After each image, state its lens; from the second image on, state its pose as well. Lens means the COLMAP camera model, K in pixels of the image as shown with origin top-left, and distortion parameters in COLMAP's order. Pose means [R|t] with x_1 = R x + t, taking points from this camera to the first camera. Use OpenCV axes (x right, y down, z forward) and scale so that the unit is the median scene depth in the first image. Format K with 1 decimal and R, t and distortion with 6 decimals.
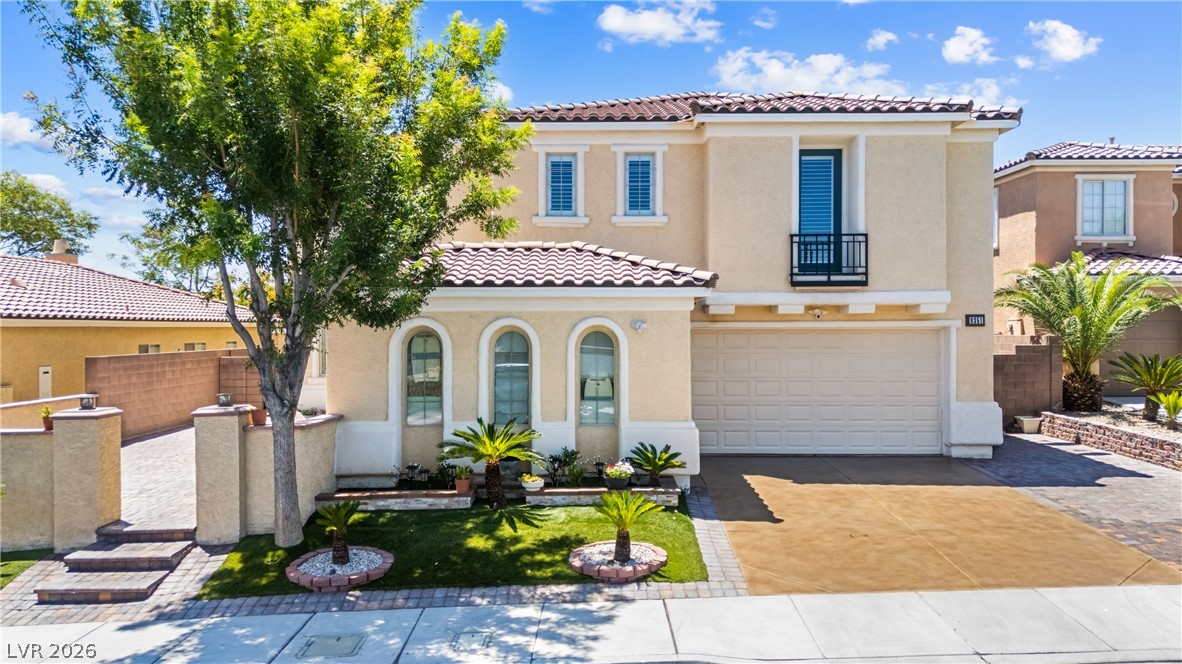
lens RADIAL K [[884.9, 0, 591.0], [0, 884.9, 332.0], [0, 0, 1]] dist [0.082052, -0.084932]
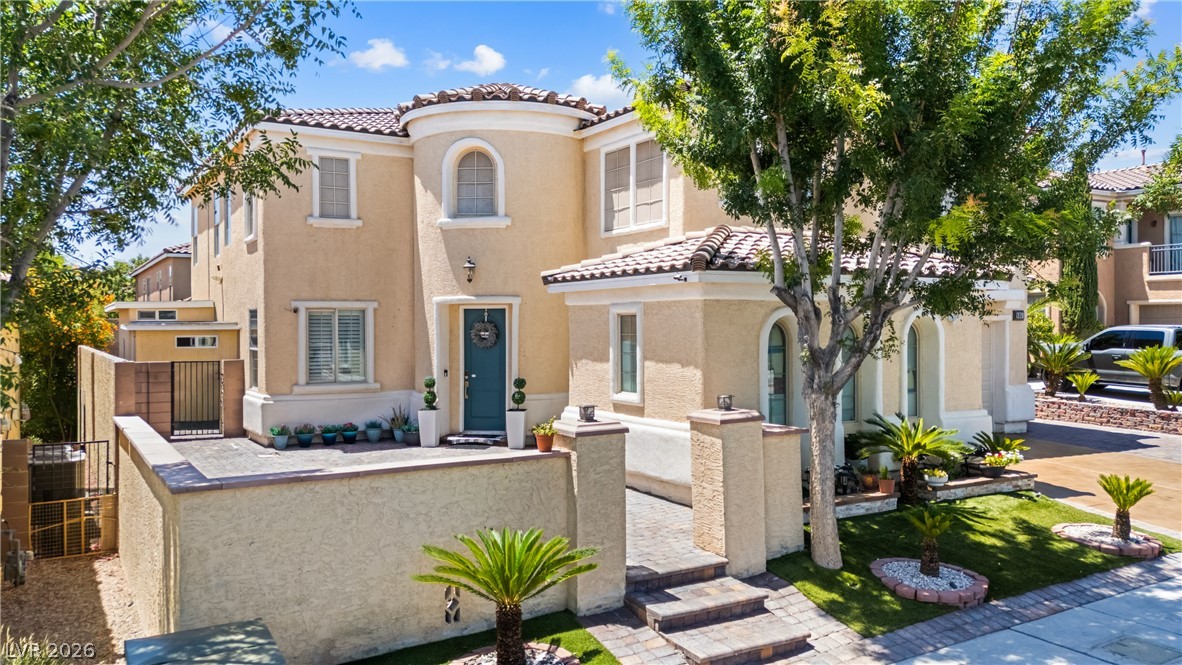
lens RADIAL K [[918.7, 0, 591.0], [0, 918.7, 332.5], [0, 0, 1]] dist [0.043409, 0.001278]
pose [[0.862462, -0.003881, 0.506106, -0.839817], [0.004928, 0.999988, -0.000730, 0.008965], [-0.506097, 0.003124, 0.862471, 0.291463]]
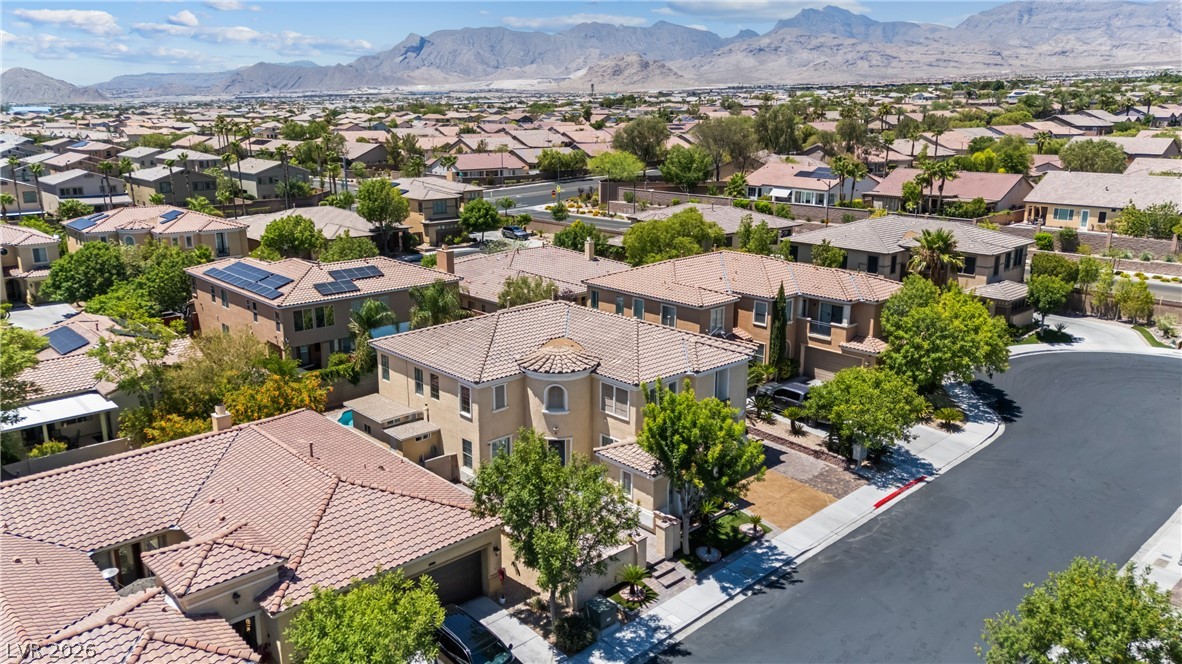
lens RADIAL K [[874.5, 0, 591.0], [0, 874.5, 332.0], [0, 0, 1]] dist [0.076666, -0.078534]
pose [[0.735038, -0.166410, 0.657288, -2.430080], [-0.001384, 0.969043, 0.246887, -1.309988], [-0.678025, -0.182381, 0.712053, -0.977334]]
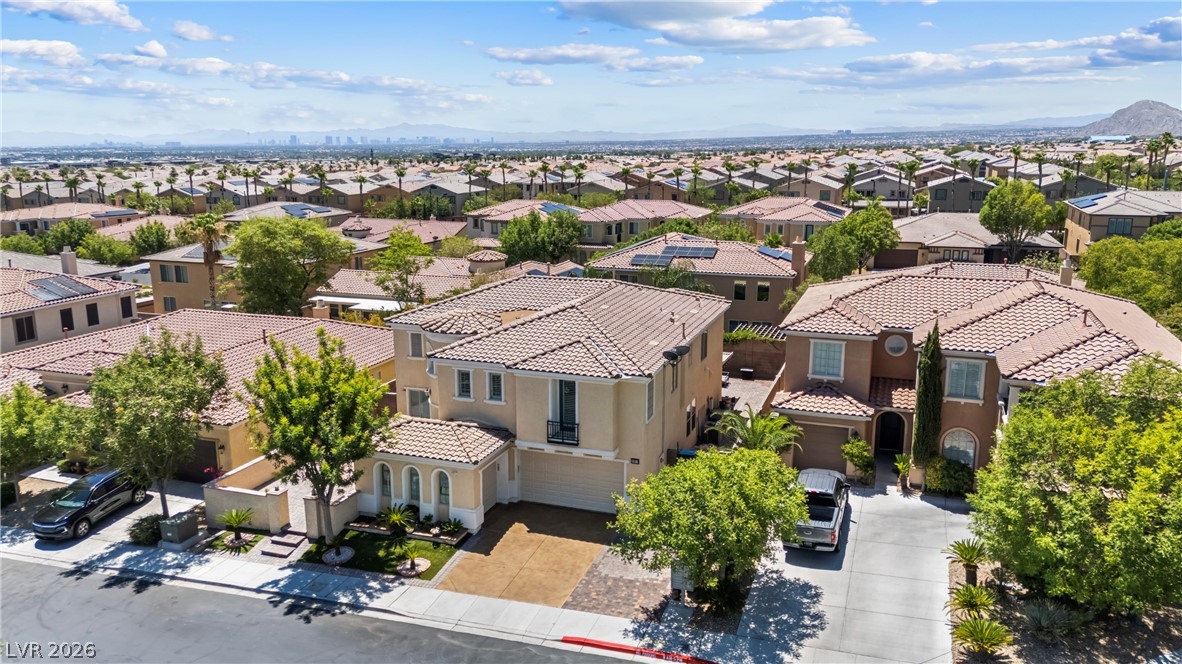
lens RADIAL K [[893.0, 0, 591.0], [0, 893.0, 332.0], [0, 0, 1]] dist [0.075811, -0.076832]
pose [[0.940443, 0.073808, -0.331842, 1.288907], [-0.002212, 0.977454, 0.211137, -0.981227], [0.339944, -0.197828, 0.919403, -1.231075]]
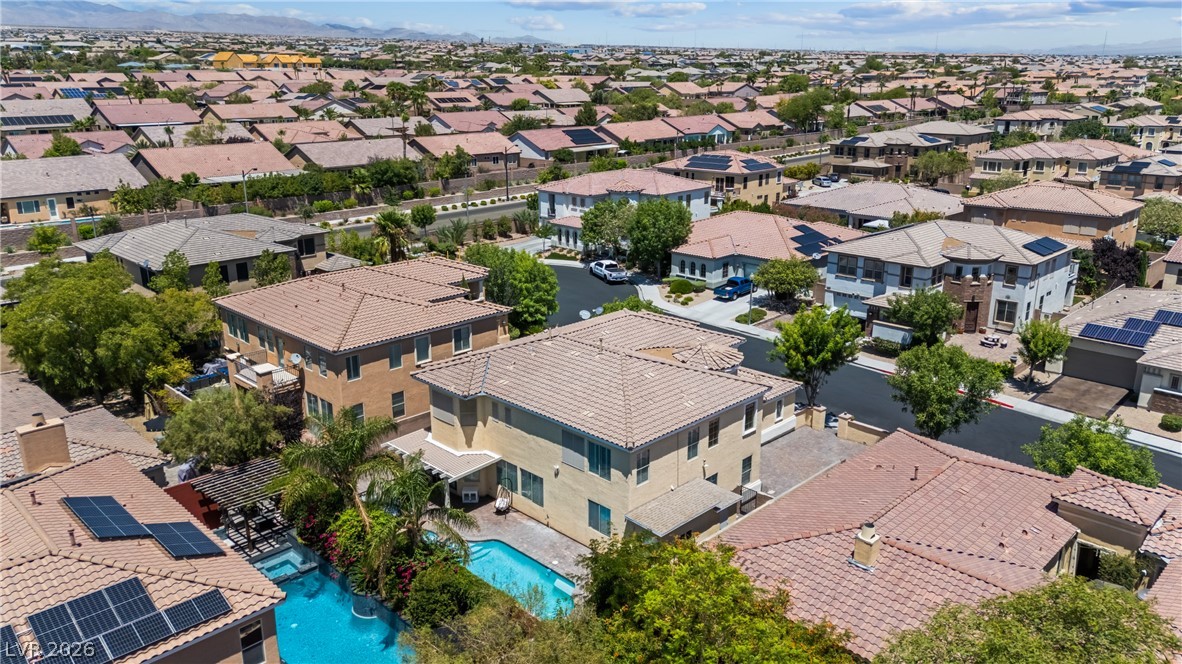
lens RADIAL K [[875.0, 0, 591.0], [0, 875.0, 332.0], [0, 0, 1]] dist [0.088256, -0.101186]
pose [[-0.710117, -0.198273, 0.675590, -2.351986], [0.008675, 0.956994, 0.289978, -1.492380], [-0.704030, 0.211780, -0.677858, 4.426385]]
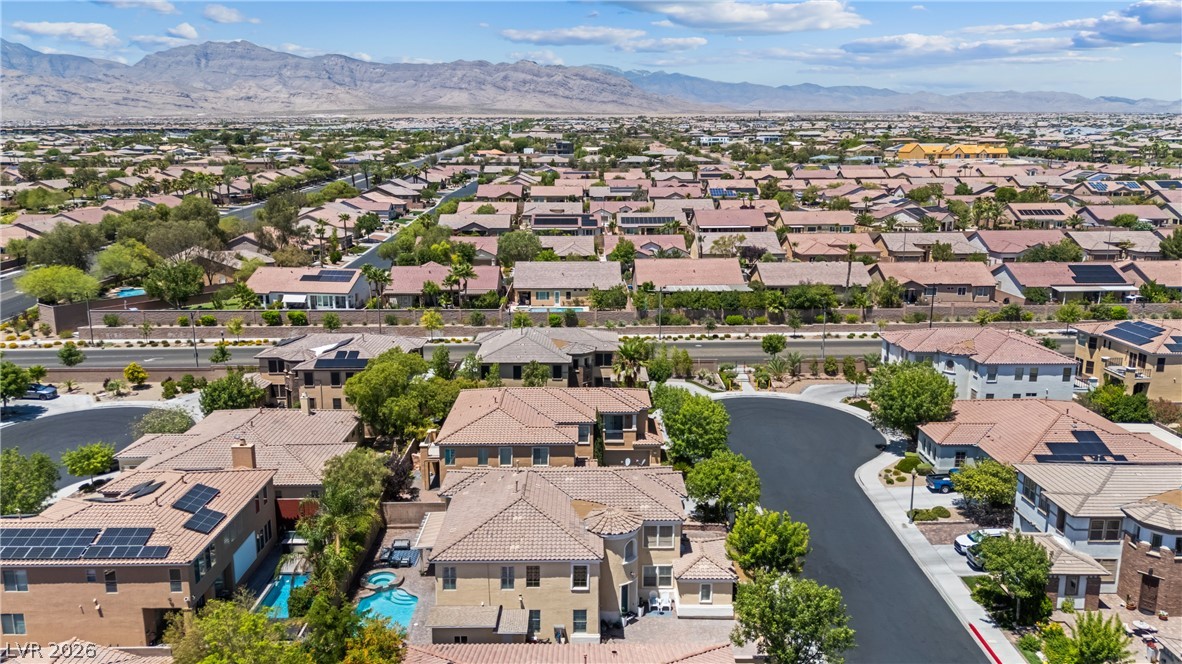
lens RADIAL K [[874.5, 0, 591.0], [0, 874.5, 332.0], [0, 0, 1]] dist [0.076666, -0.078534]
pose [[-0.007542, -0.207023, 0.978307, -4.386859], [0.003559, 0.978323, 0.207054, -2.183760], [-0.999965, 0.005043, -0.006641, 1.742601]]
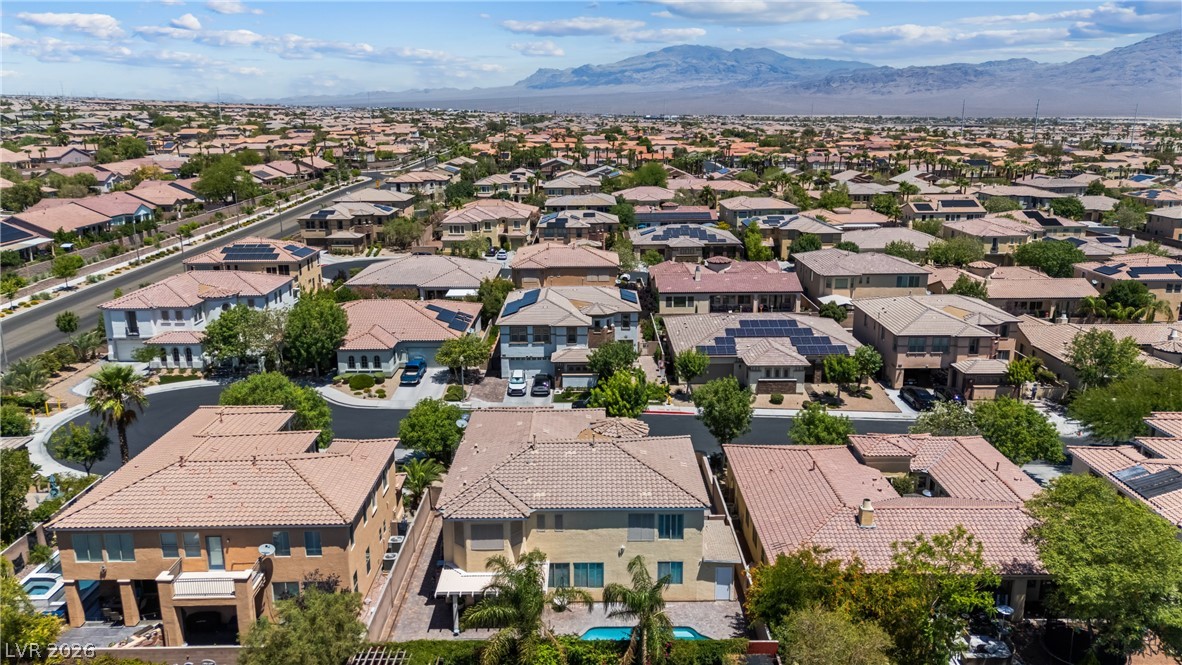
lens RADIAL K [[871.4, 0, 591.0], [0, 871.4, 332.5], [0, 0, 1]] dist [0.073272, -0.068510]
pose [[-0.999946, 0.010379, 0.000295, -0.084932], [0.010121, 0.967968, 0.250870, -1.957729], [0.002319, 0.250859, -0.968021, 5.903294]]
